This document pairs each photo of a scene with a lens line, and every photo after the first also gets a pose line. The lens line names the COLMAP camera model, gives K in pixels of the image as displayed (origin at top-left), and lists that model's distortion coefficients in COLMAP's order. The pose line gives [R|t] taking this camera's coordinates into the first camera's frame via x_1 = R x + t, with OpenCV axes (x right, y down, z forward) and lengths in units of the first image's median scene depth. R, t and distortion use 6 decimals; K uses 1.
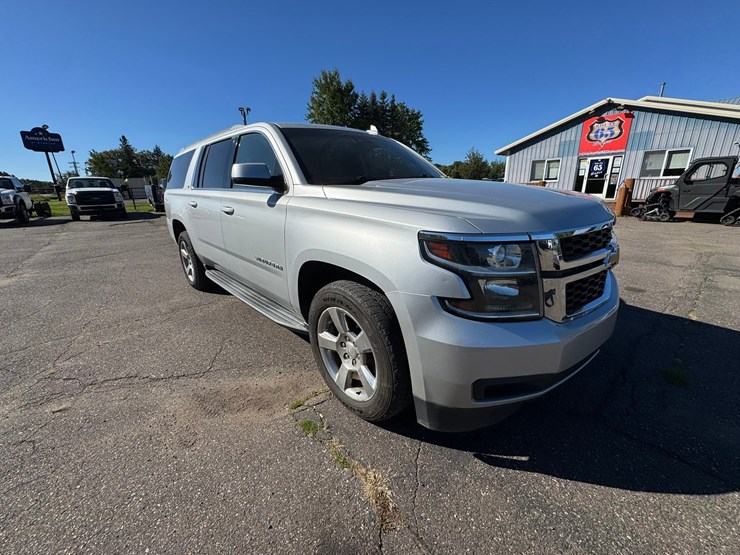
lens RADIAL K [[293.5, 0, 369.7], [0, 293.5, 277.3], [0, 0, 1]] dist [-0.004053, 0.000698]
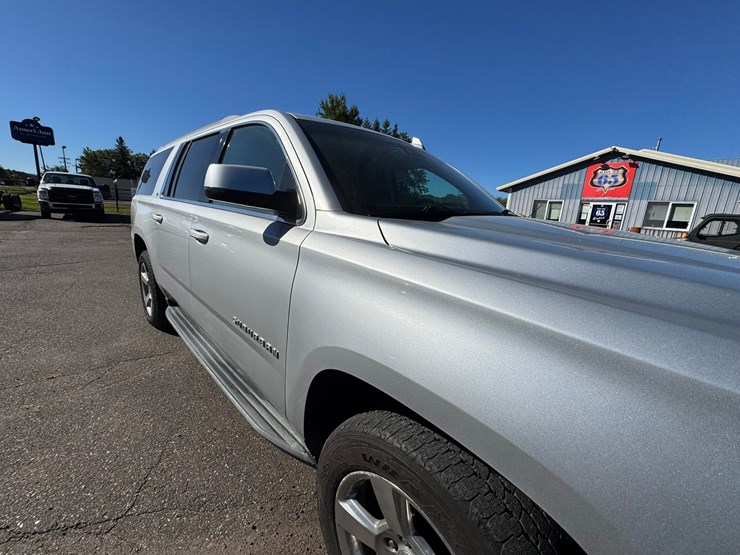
lens RADIAL K [[293.5, 0, 369.6], [0, 293.5, 278.1], [0, 0, 1]] dist [-0.004053, 0.000698]
pose [[0.995857, 0.082148, 0.038997, -0.023228], [-0.079156, 0.994193, -0.072902, -0.021572], [-0.044759, 0.069513, 0.996576, 0.062894]]
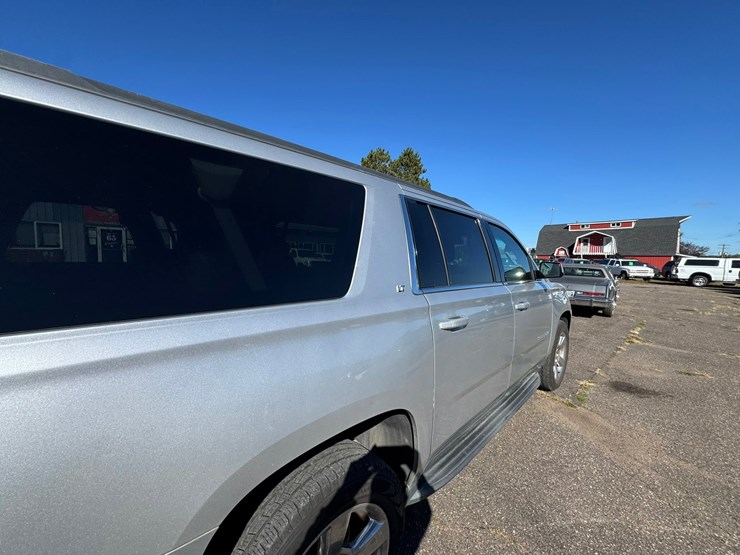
lens RADIAL K [[293.5, 0, 367.3], [0, 293.5, 275.0], [0, 0, 1]] dist [-0.004053, 0.000698]
pose [[-0.053763, -0.049672, 0.997318, -0.248771], [0.271945, 0.960282, 0.062488, -0.093833], [-0.960810, 0.274575, -0.038120, 0.275264]]
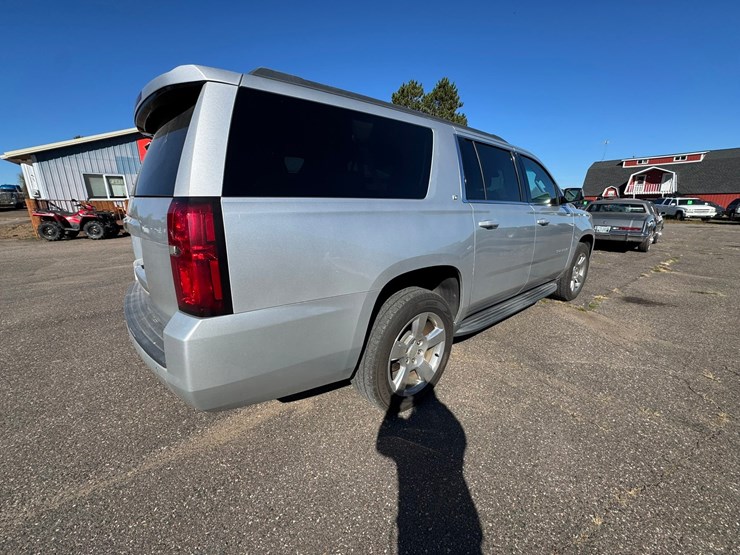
lens RADIAL K [[293.5, 0, 367.9], [0, 293.5, 273.9], [0, 0, 1]] dist [-0.004053, 0.000698]
pose [[0.042682, -0.220184, 0.974524, -0.311081], [0.293376, 0.935174, 0.198444, -0.087098], [-0.955044, 0.277432, 0.104511, 0.300052]]
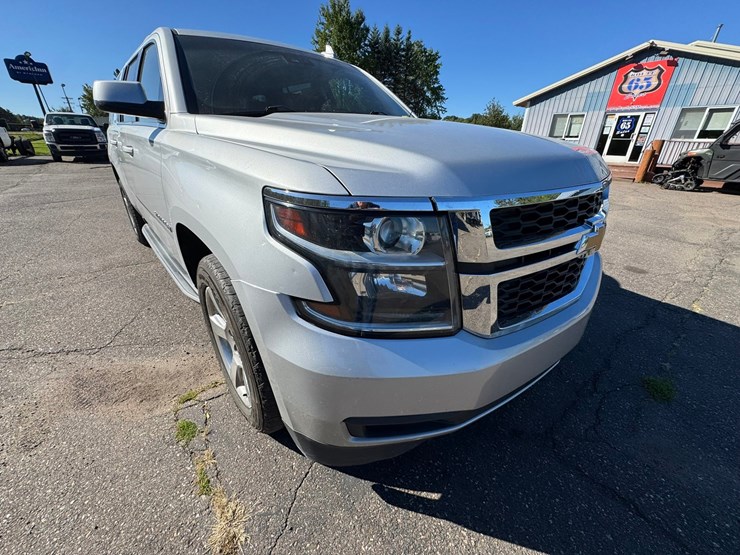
lens RADIAL K [[293.5, 0, 370.7], [0, 293.5, 276.8], [0, 0, 1]] dist [-0.004053, 0.000698]
pose [[0.998668, 0.049784, -0.013561, 0.035952], [-0.047376, 0.988840, 0.141246, -0.006118], [0.020441, -0.140416, 0.989882, 0.032910]]
